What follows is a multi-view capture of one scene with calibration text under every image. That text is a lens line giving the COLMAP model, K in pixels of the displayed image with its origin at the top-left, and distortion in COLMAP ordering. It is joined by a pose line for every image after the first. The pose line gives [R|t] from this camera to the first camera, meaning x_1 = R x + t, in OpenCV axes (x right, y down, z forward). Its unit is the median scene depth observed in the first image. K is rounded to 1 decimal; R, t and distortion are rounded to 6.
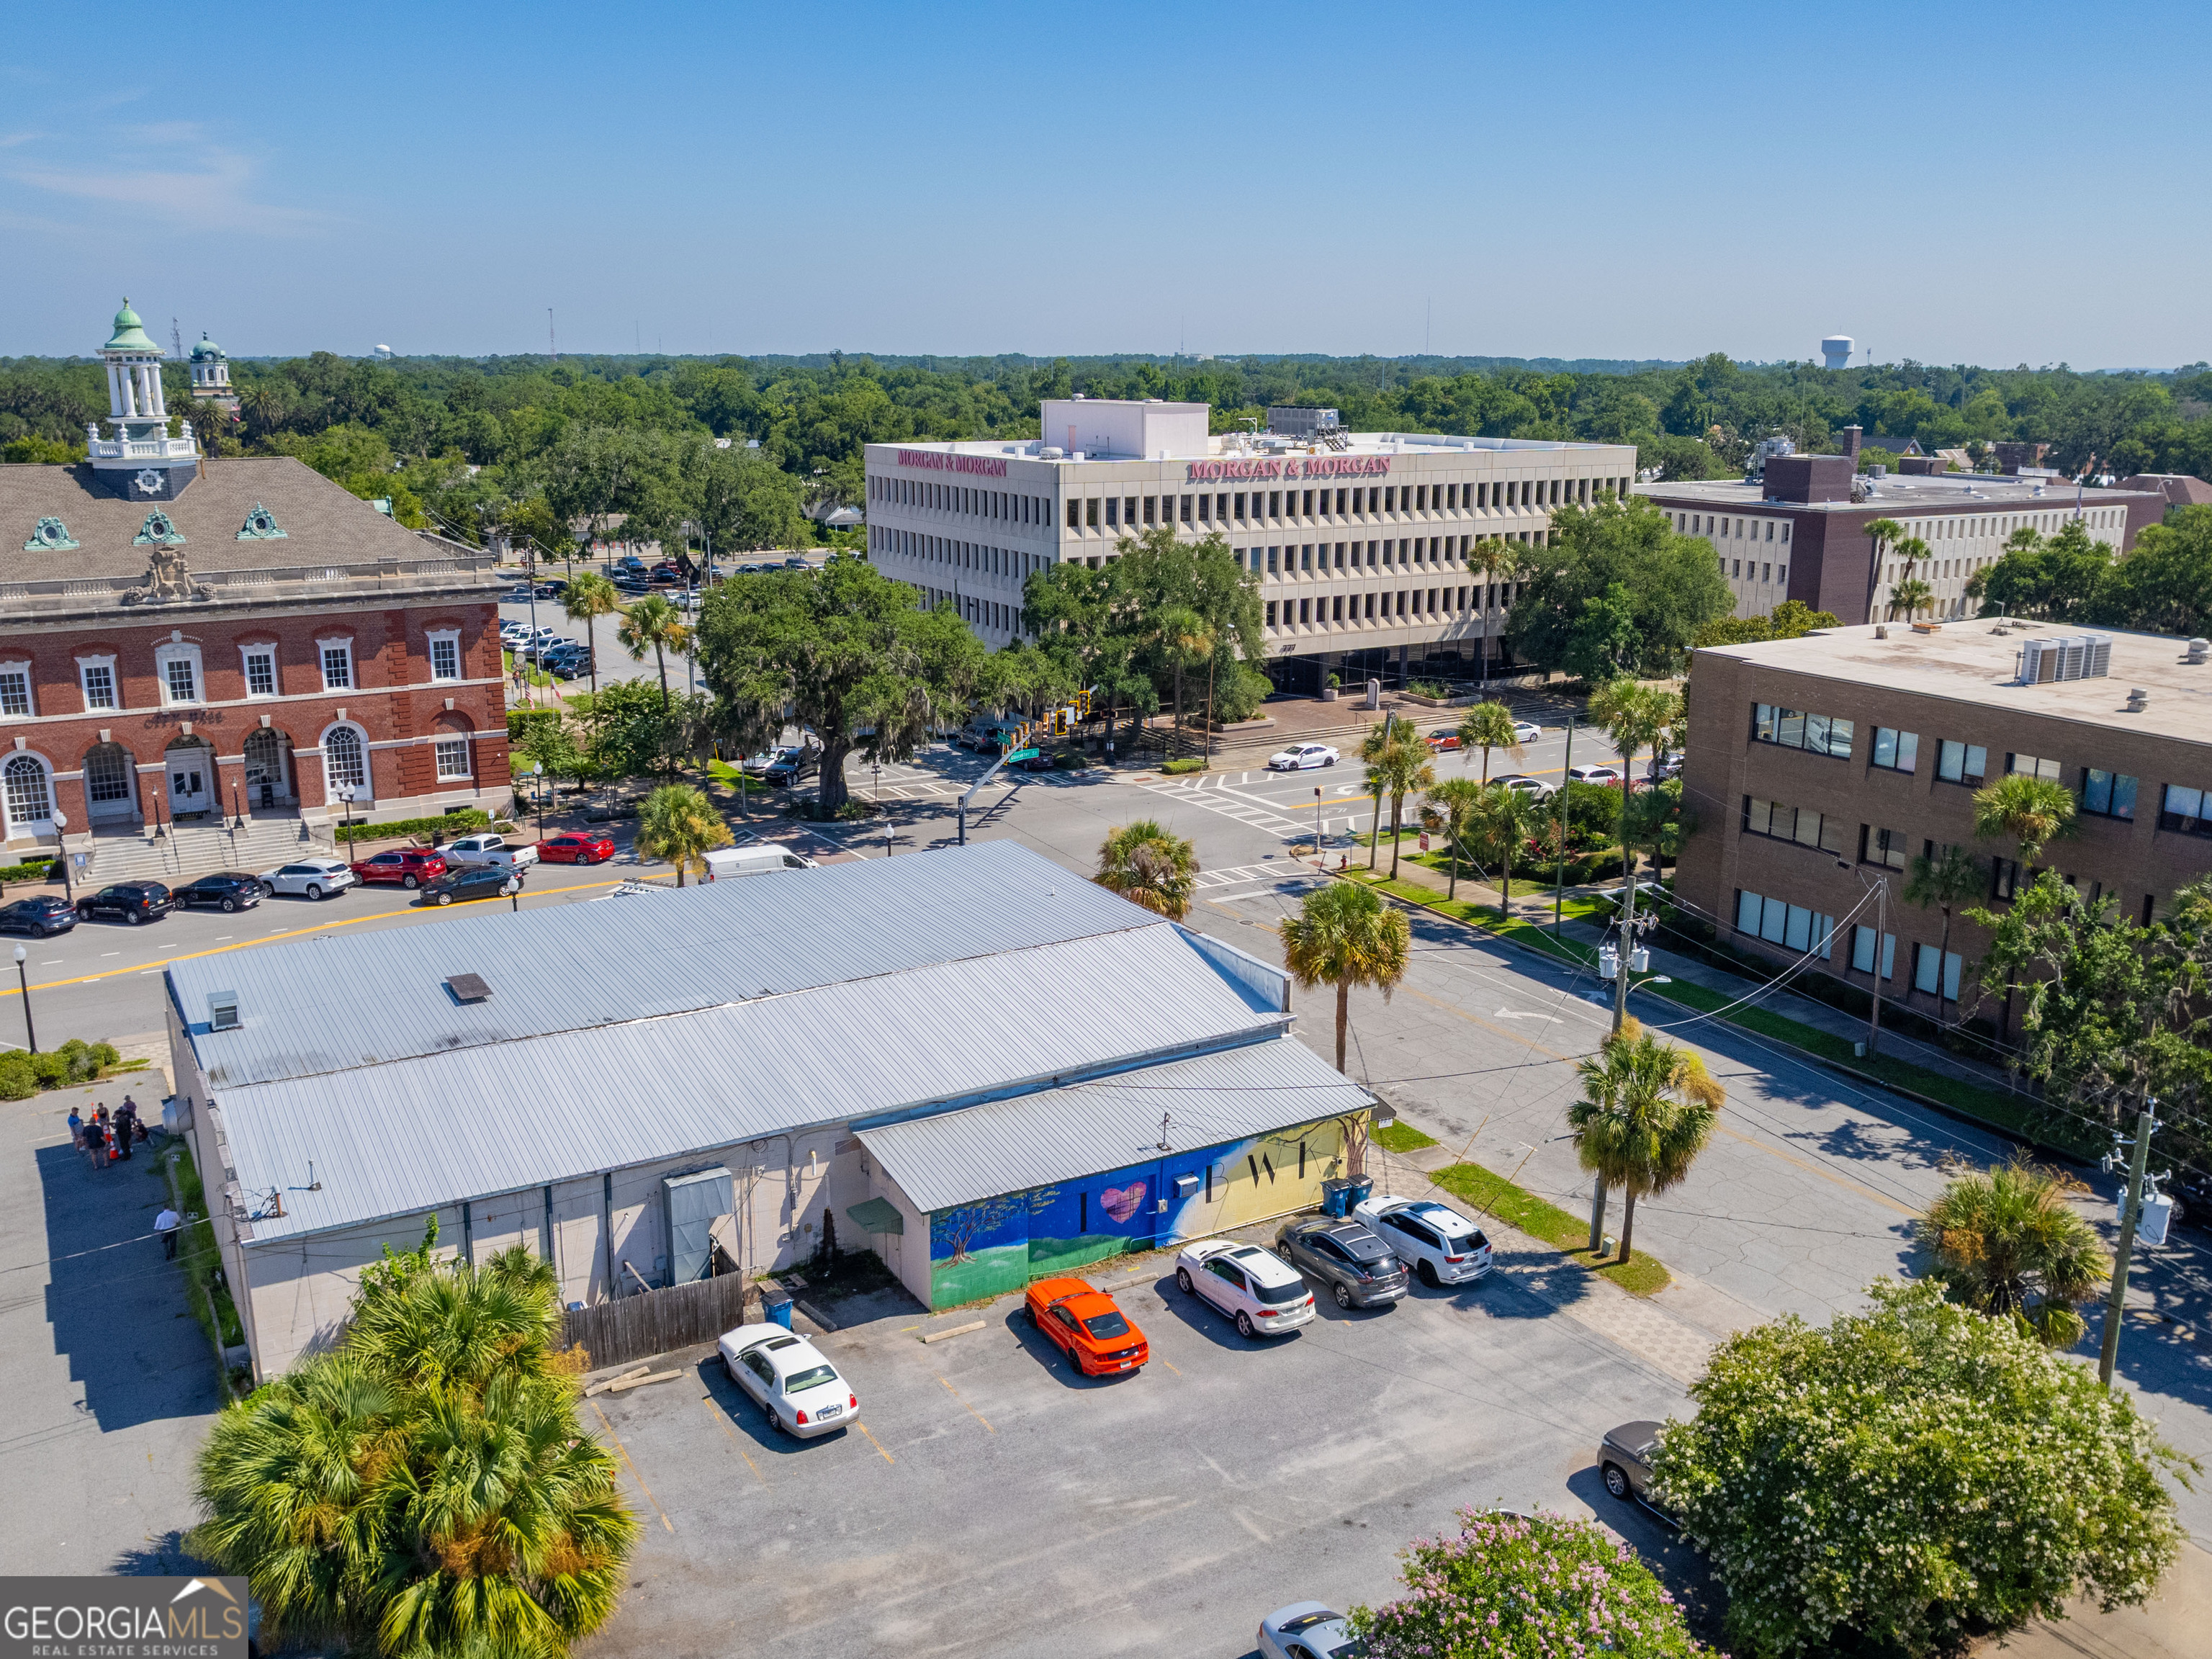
lens RADIAL K [[1905.7, 0, 1125.6], [0, 1905.7, 823.1], [0, 0, 1]] dist [-0.050860, 0.001574]
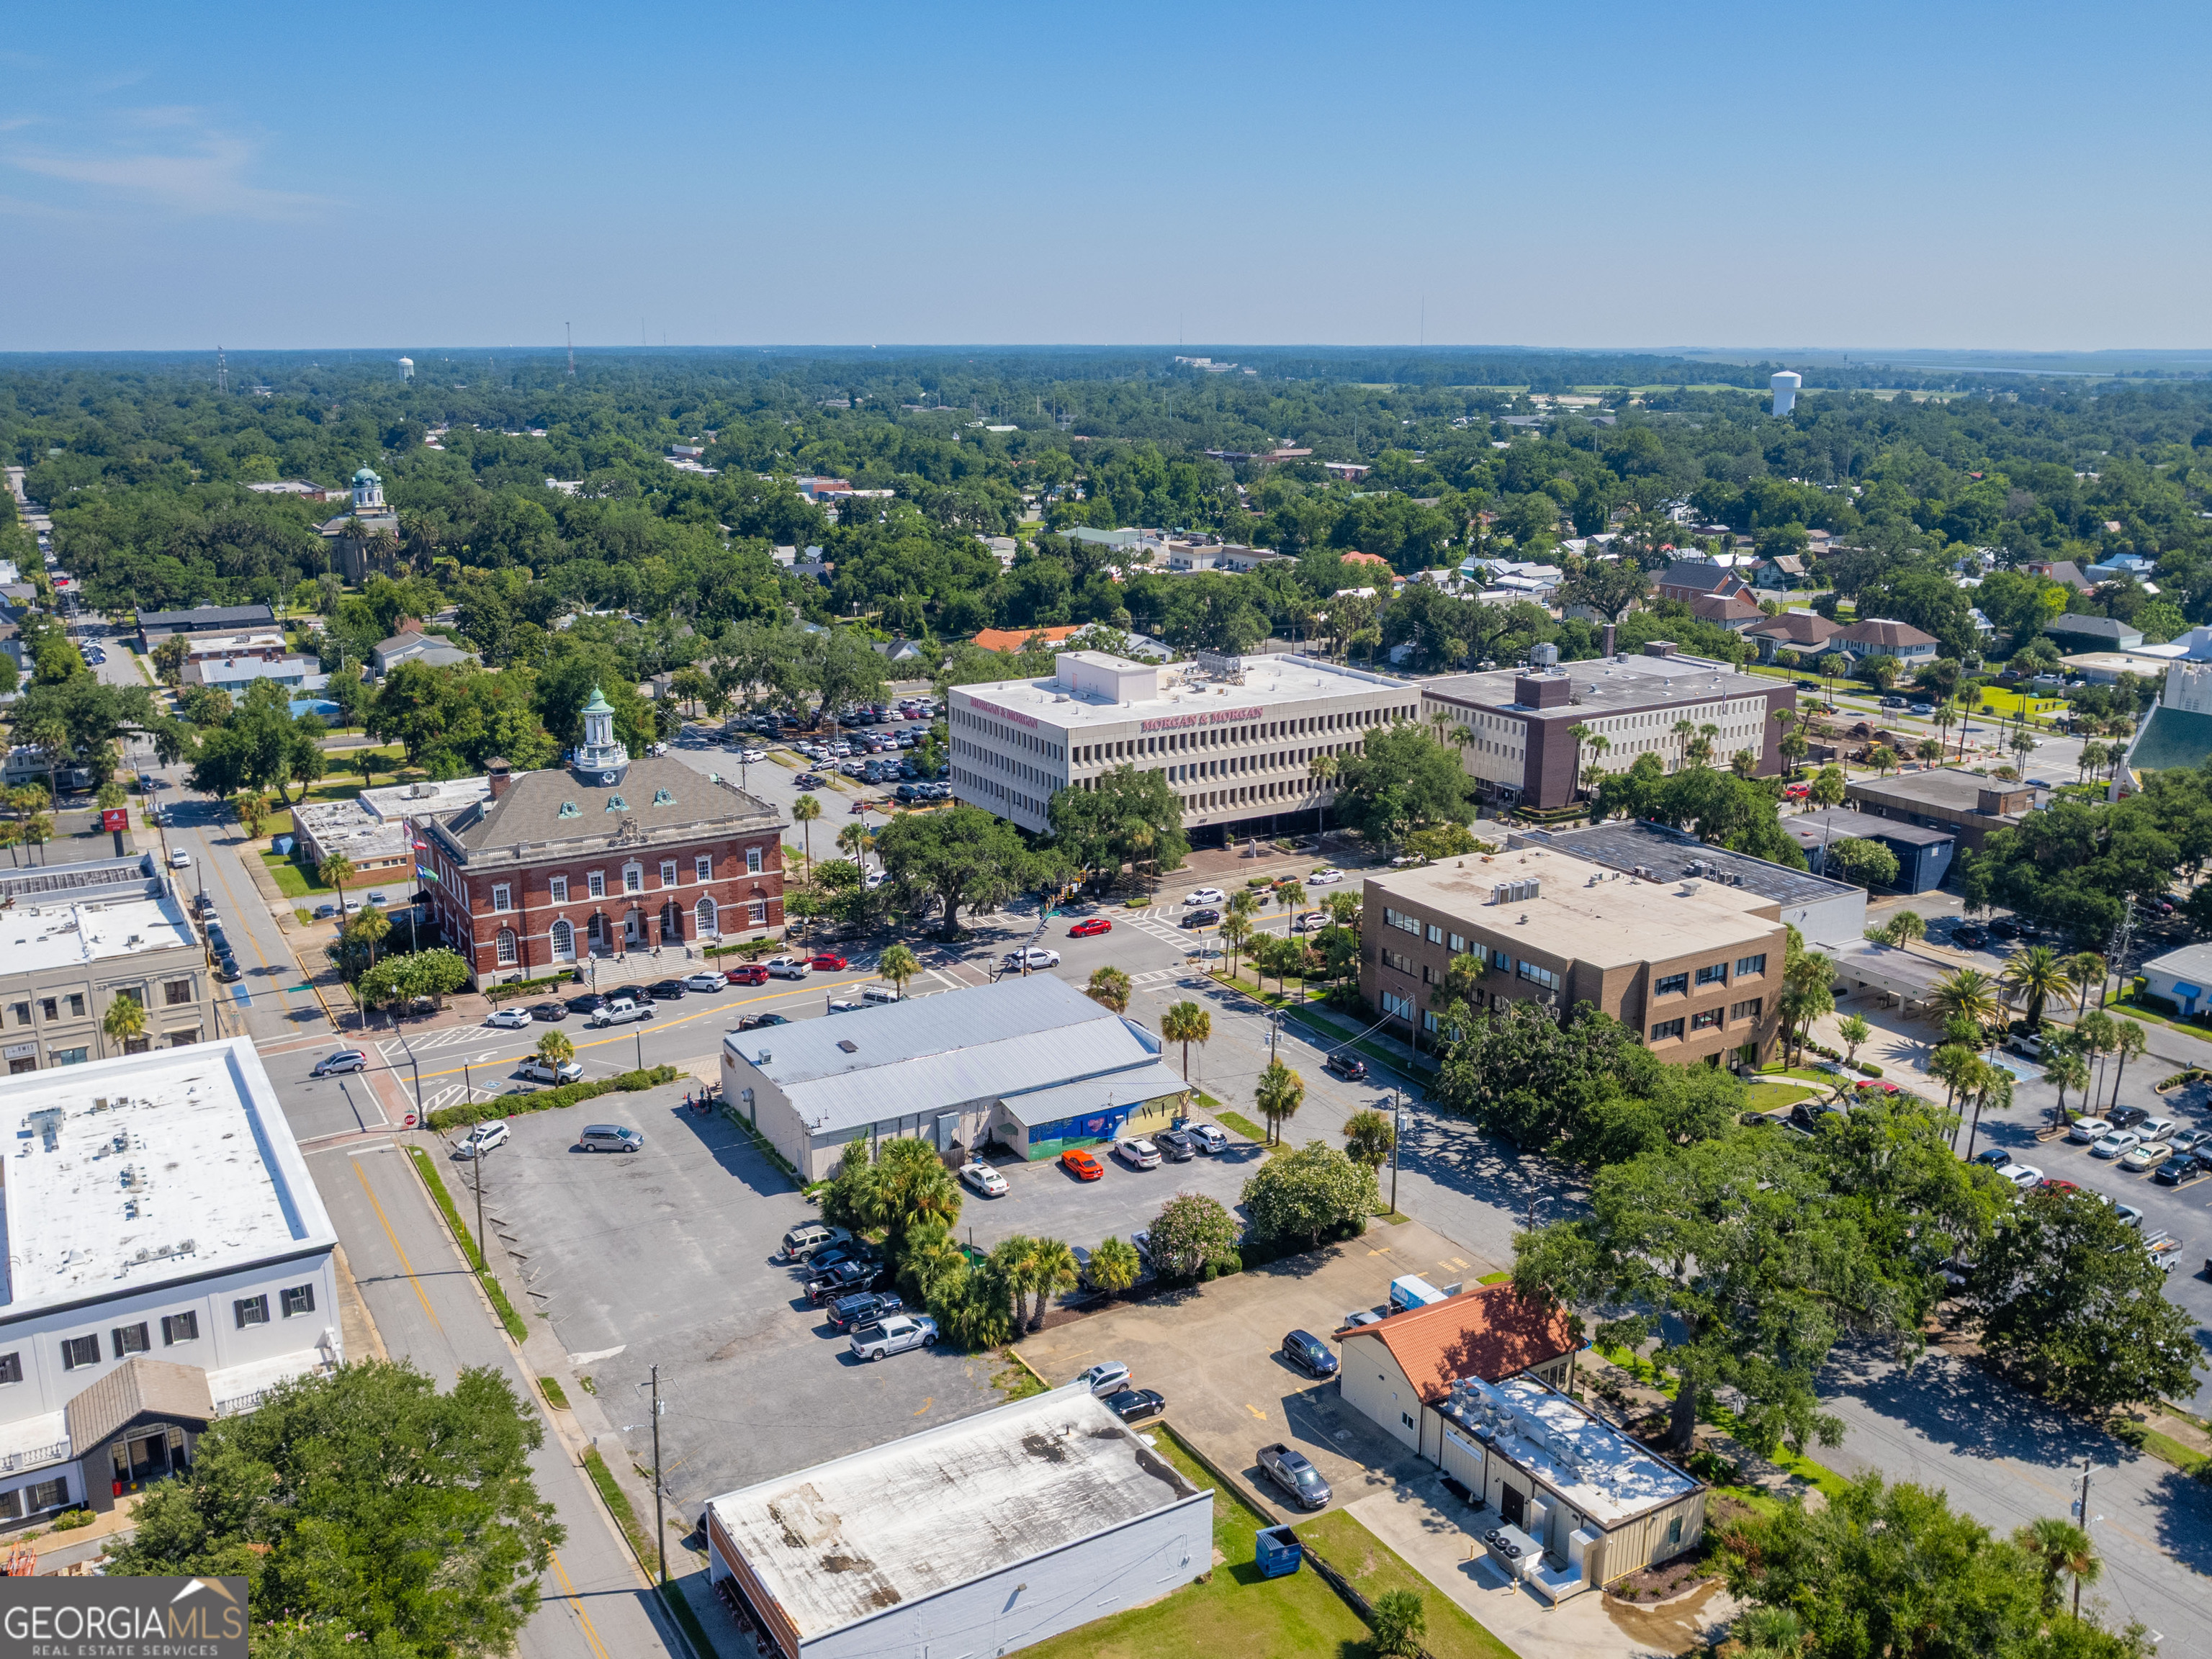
lens RADIAL K [[1905.7, 0, 1125.0], [0, 1905.7, 827.8], [0, 0, 1]] dist [-0.050860, 0.001574]
pose [[0.999994, -0.003184, -0.001175, 0.027719], [0.003197, 0.999936, 0.010846, -0.159523], [0.001141, -0.010849, 0.999940, -1.073507]]
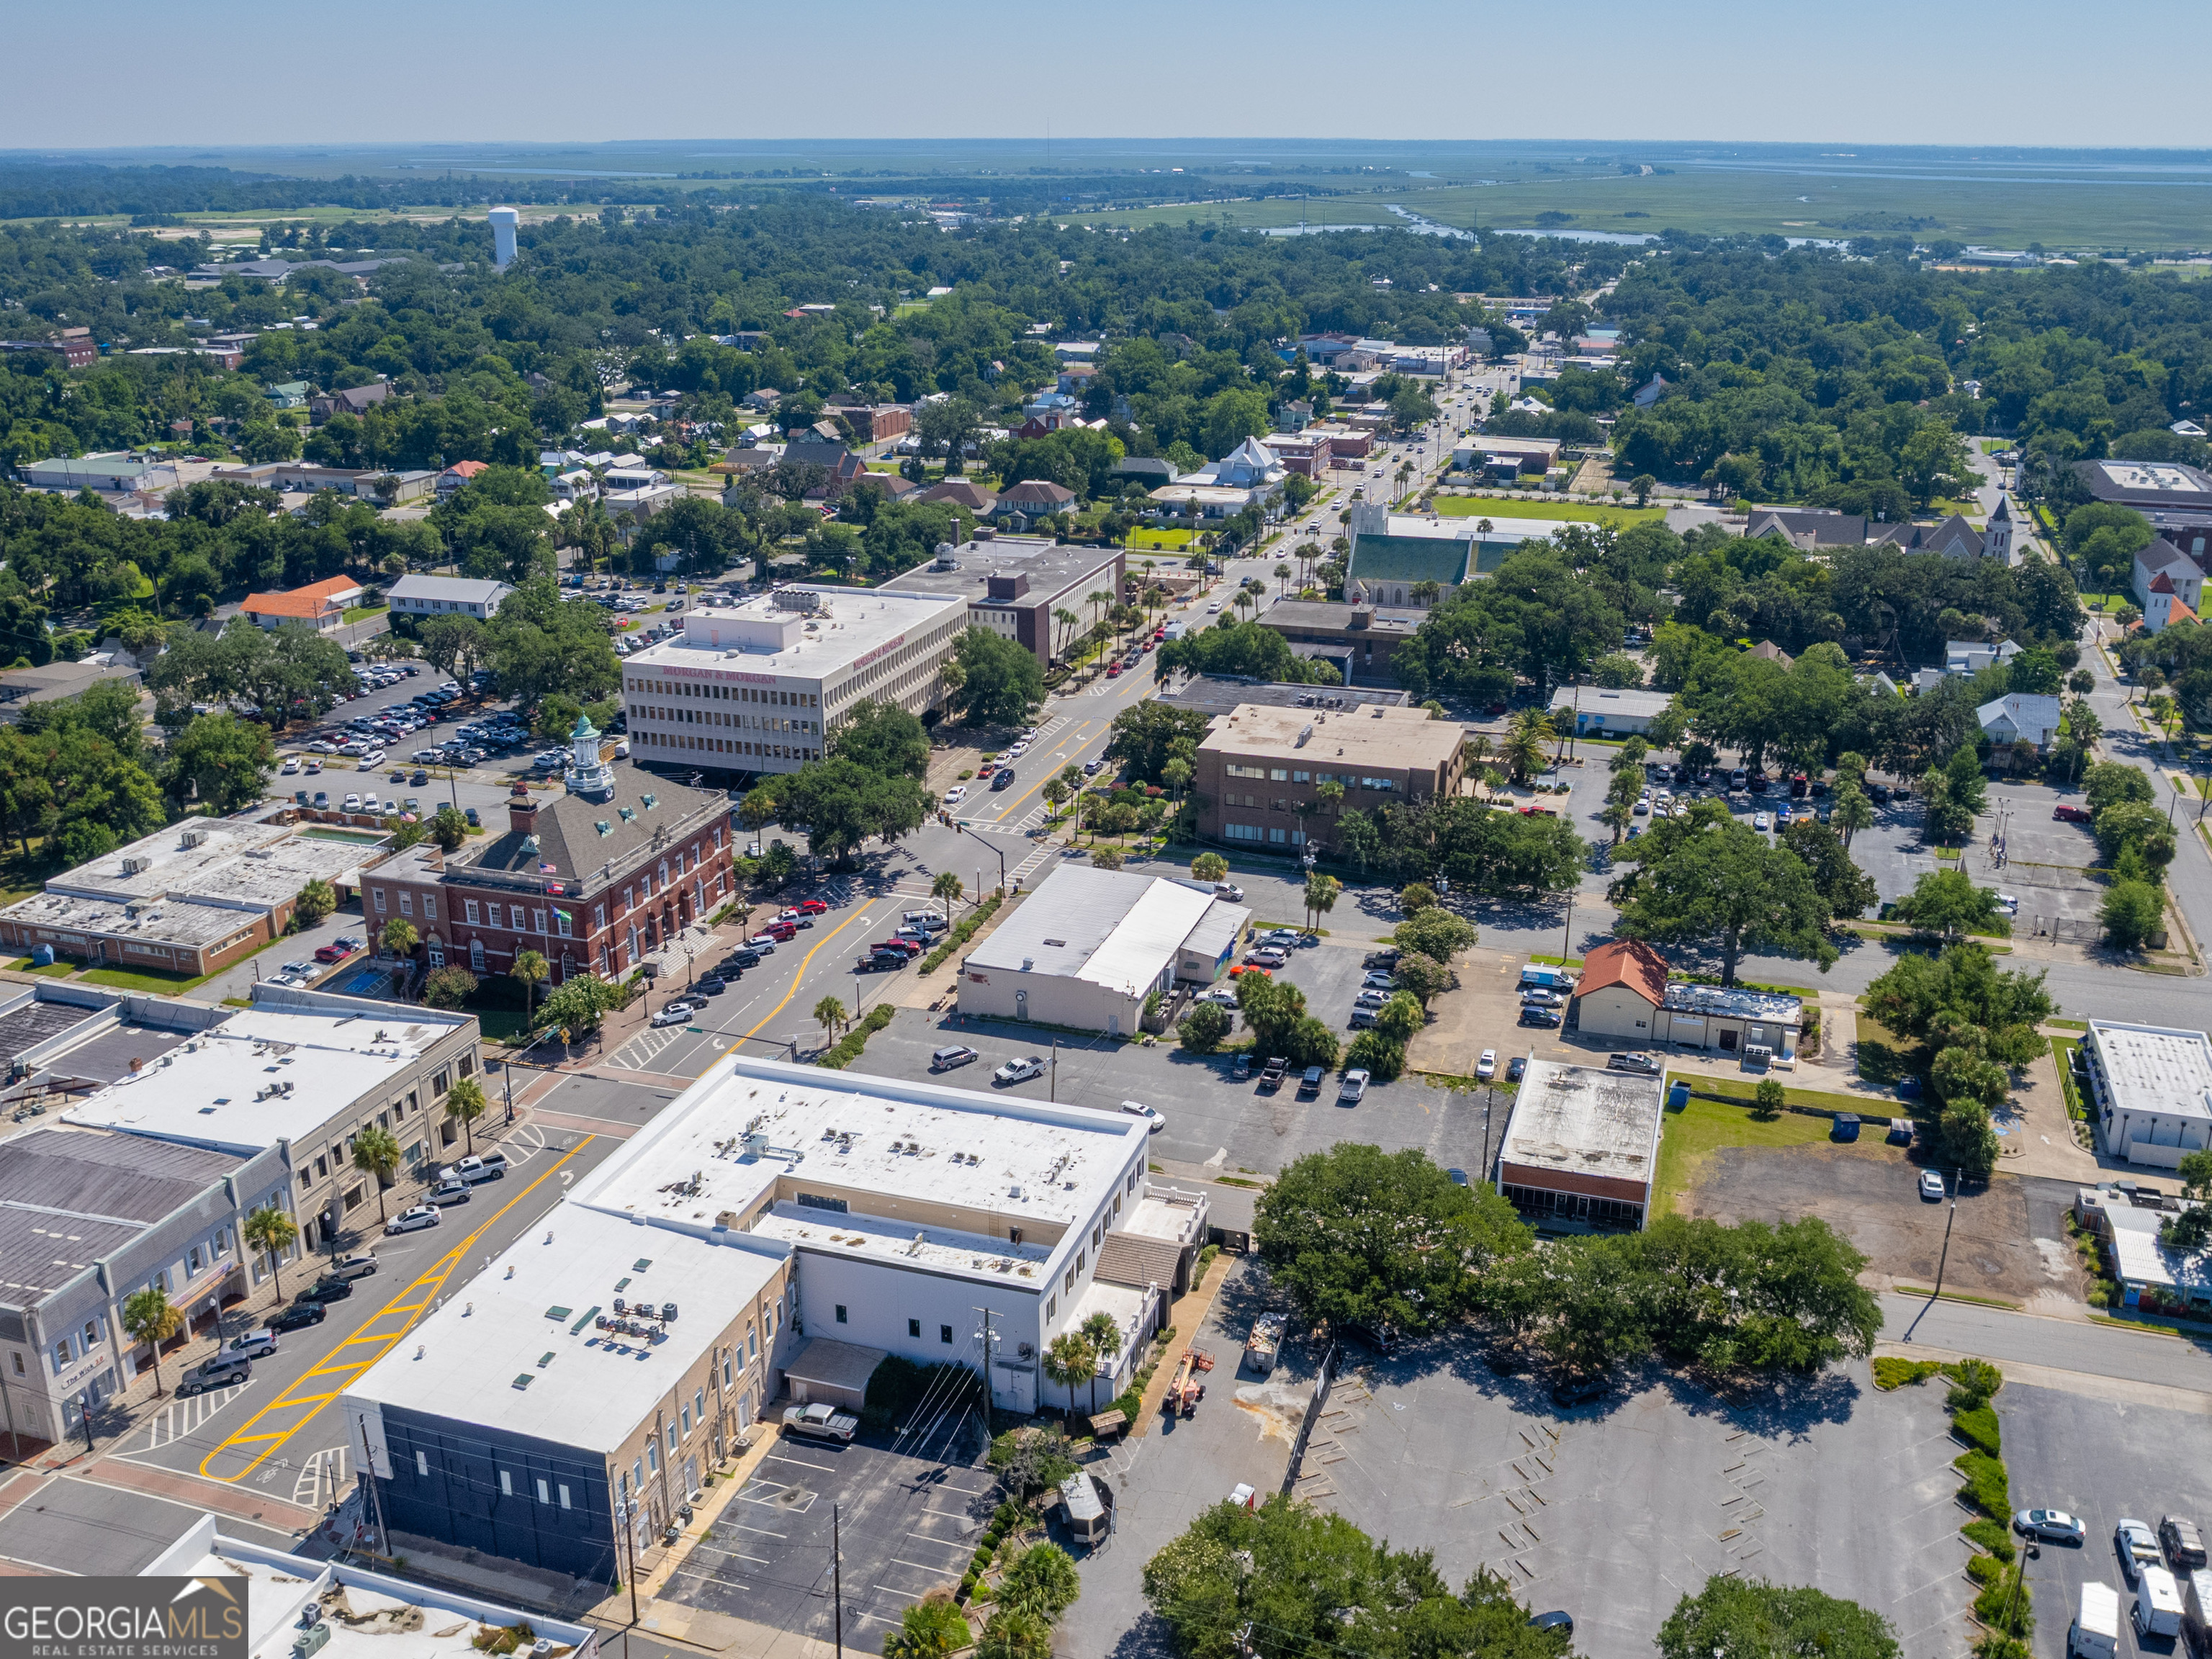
lens RADIAL K [[1905.7, 0, 1112.8], [0, 1905.7, 839.6], [0, 0, 1]] dist [-0.050860, 0.001574]
pose [[0.763463, -0.225445, 0.605226, -1.532124], [0.162623, 0.974009, 0.157674, -0.413357], [-0.625042, -0.021954, 0.780282, -1.182928]]
